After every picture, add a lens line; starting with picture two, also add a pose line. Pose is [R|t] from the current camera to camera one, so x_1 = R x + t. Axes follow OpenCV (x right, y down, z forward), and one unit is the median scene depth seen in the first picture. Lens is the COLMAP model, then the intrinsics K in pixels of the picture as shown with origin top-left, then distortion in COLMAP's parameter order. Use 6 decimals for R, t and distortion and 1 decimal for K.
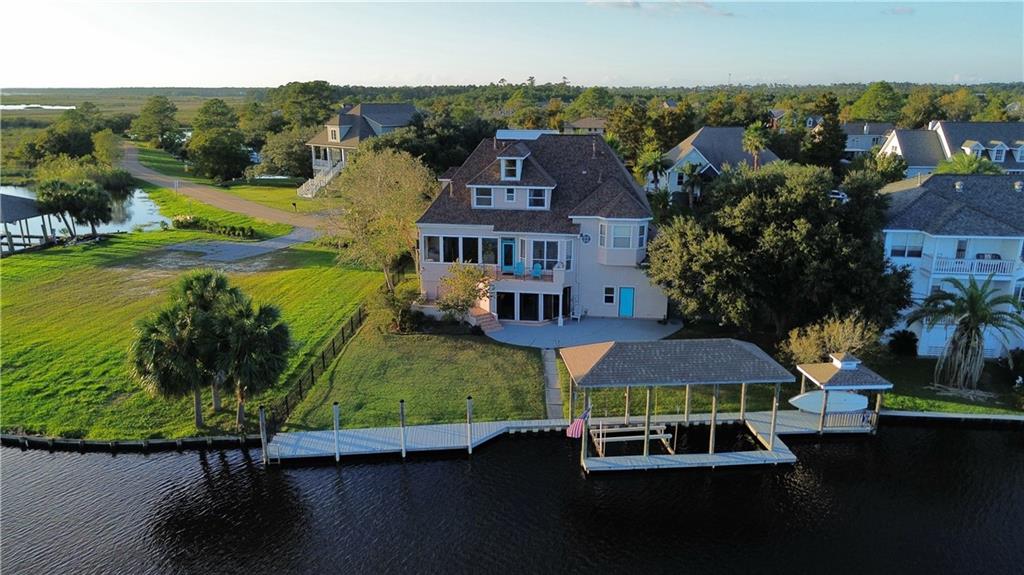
lens RADIAL K [[728.3, 0, 516.8], [0, 728.3, 287.8], [0, 0, 1]] dist [0.081255, -0.078050]
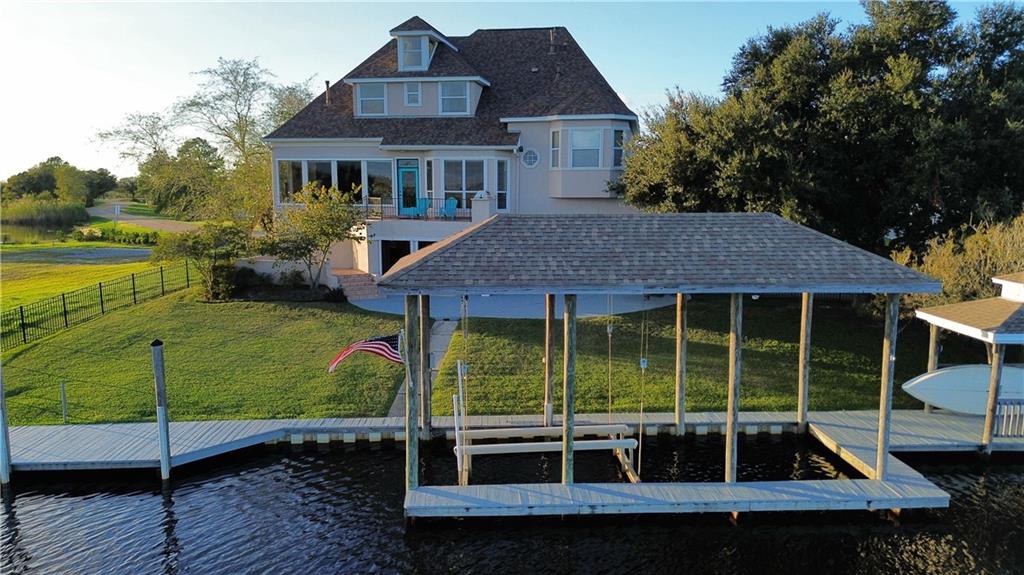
lens RADIAL K [[728.3, 0, 516.8], [0, 728.3, 287.8], [0, 0, 1]] dist [0.081255, -0.078050]
pose [[0.998648, 0.003376, -0.051868, 0.122316], [-0.009690, 0.992488, -0.121960, 0.123677], [0.051067, 0.122298, 0.991179, 0.421128]]
